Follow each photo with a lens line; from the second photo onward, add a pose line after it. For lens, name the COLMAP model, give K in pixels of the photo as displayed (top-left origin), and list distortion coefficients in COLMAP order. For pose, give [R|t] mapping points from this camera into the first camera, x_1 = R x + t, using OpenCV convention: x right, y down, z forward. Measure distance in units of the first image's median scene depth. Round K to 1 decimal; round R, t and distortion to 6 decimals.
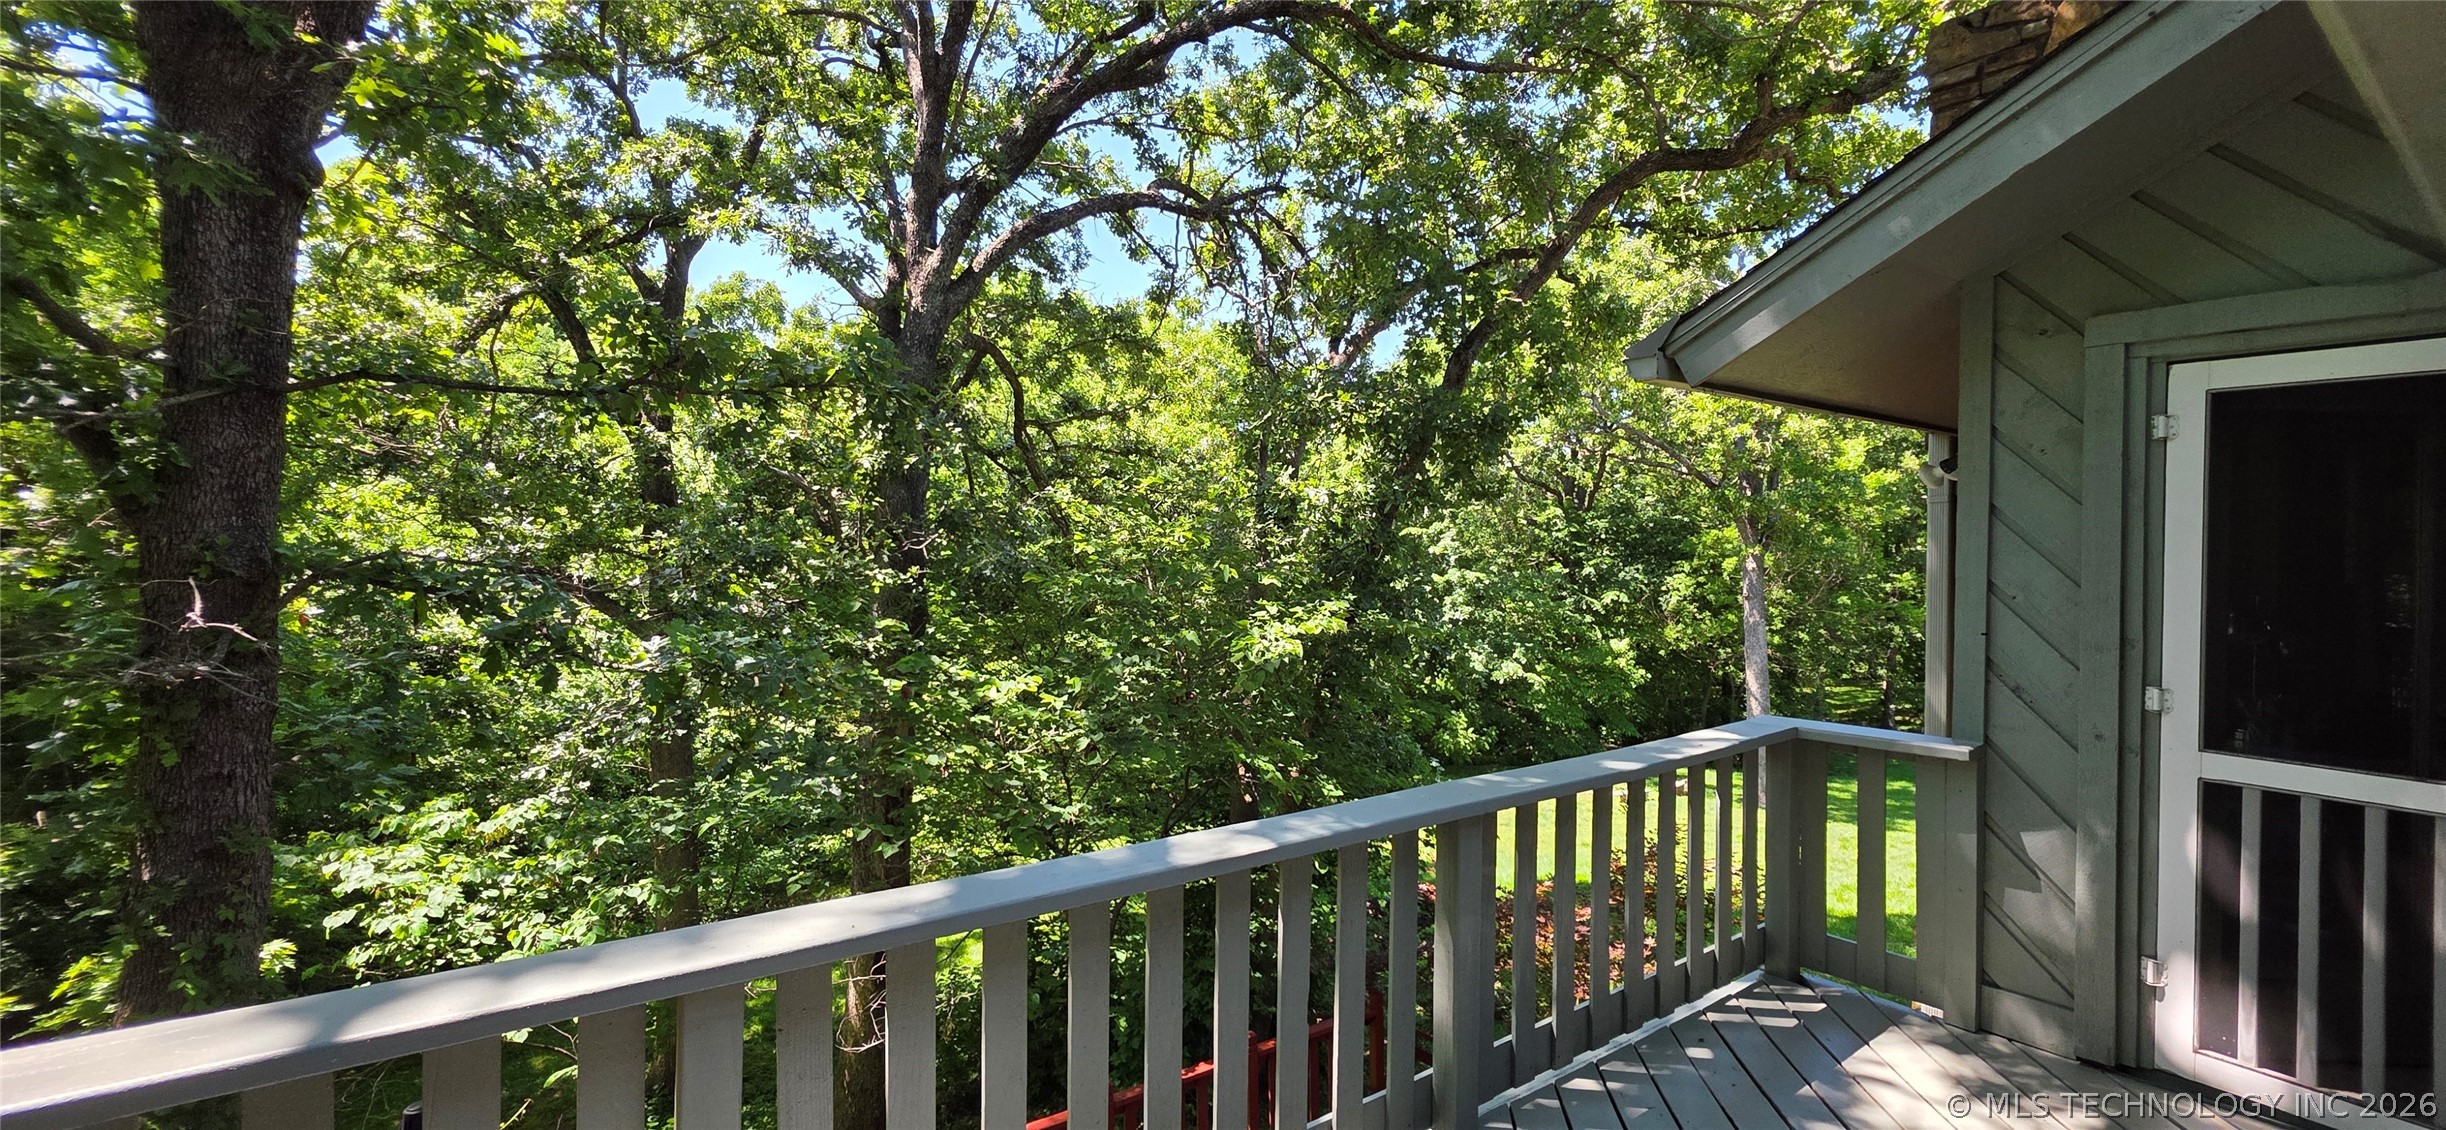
lens RADIAL K [[984.8, 0, 1231.2], [0, 984.8, 553.3], [0, 0, 1]] dist [0.003988, -0.000180]
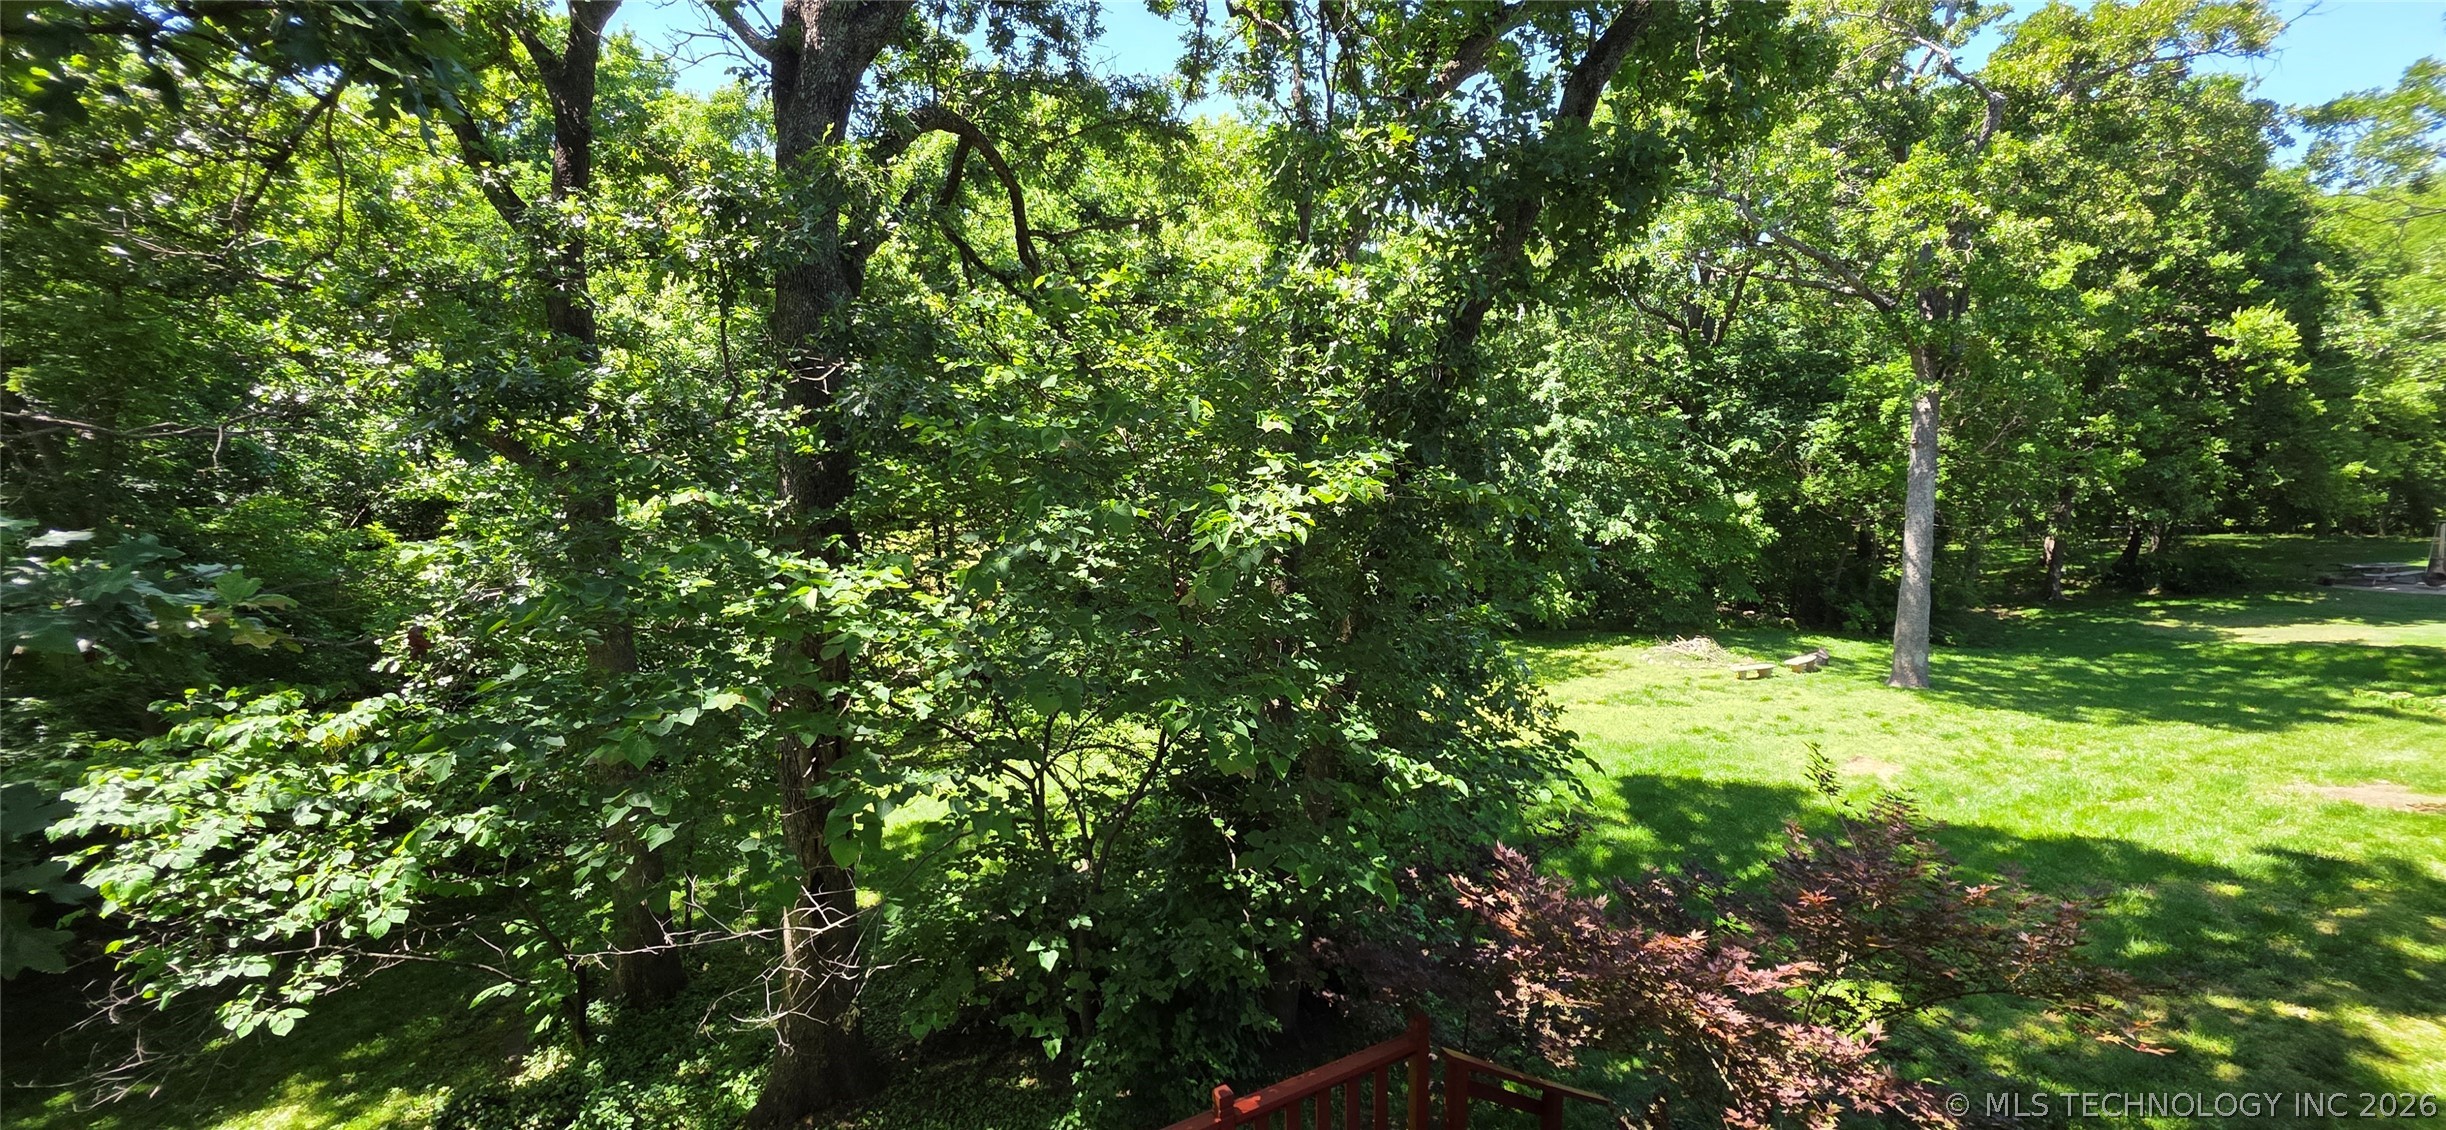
lens RADIAL K [[984.8, 0, 1231.2], [0, 984.8, 553.3], [0, 0, 1]] dist [0.003988, -0.000180]
pose [[0.995701, 0.007196, -0.092344, 0.023698], [0.006860, 0.988511, 0.150992, 0.005248], [0.092370, -0.150976, 0.984212, 0.109421]]
